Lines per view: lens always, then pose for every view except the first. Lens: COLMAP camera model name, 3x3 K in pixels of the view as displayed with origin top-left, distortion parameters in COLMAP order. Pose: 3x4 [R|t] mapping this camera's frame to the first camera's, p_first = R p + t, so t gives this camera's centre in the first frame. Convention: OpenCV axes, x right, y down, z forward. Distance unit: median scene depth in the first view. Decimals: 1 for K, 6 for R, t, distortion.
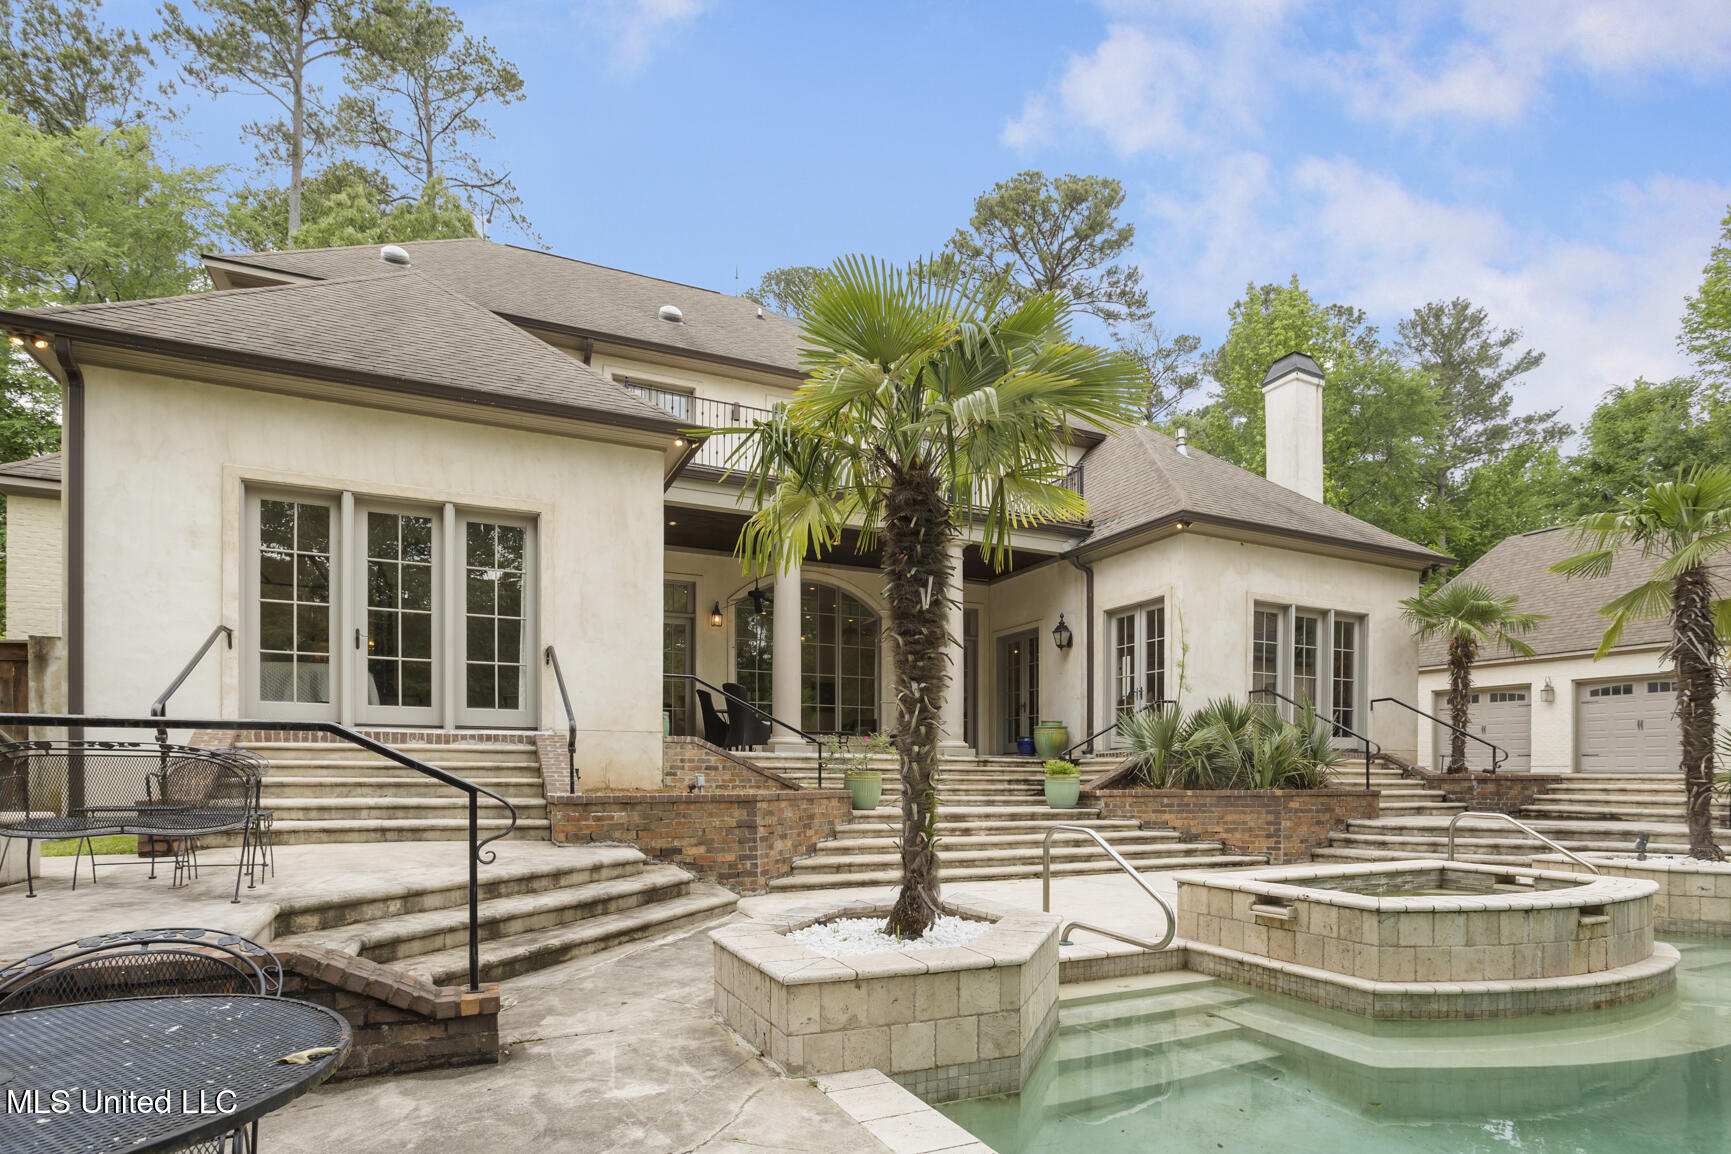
lens RADIAL K [[842.4, 0, 864.4], [0, 842.4, 616.9], [0, 0, 1]] dist [-0.025925, -0.000038]
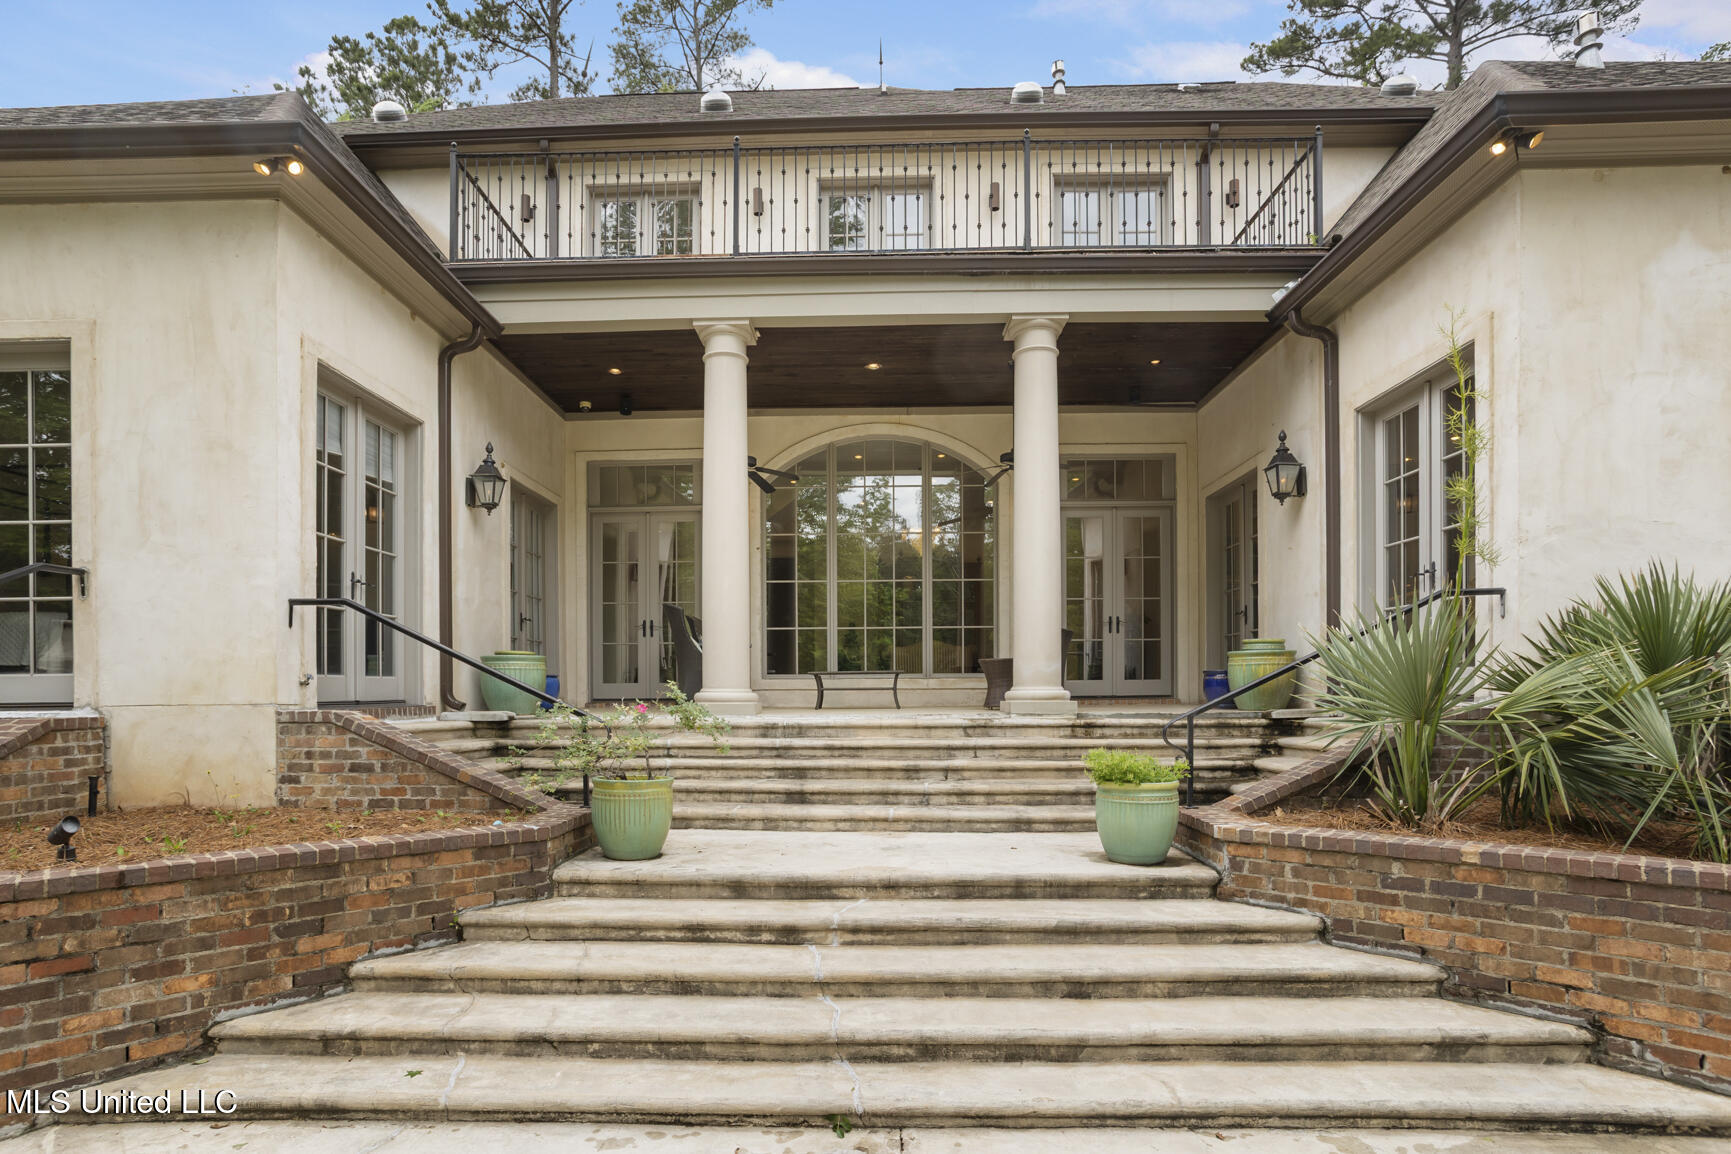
lens RADIAL K [[870.0, 0, 867.1], [0, 870.0, 598.6], [0, 0, 1]] dist [-0.033250, 0.026122]
pose [[0.905525, -0.057092, -0.420433, 0.317013], [0.089929, 0.994218, 0.058679, 0.062613], [0.414652, -0.090945, 0.905424, 0.586919]]
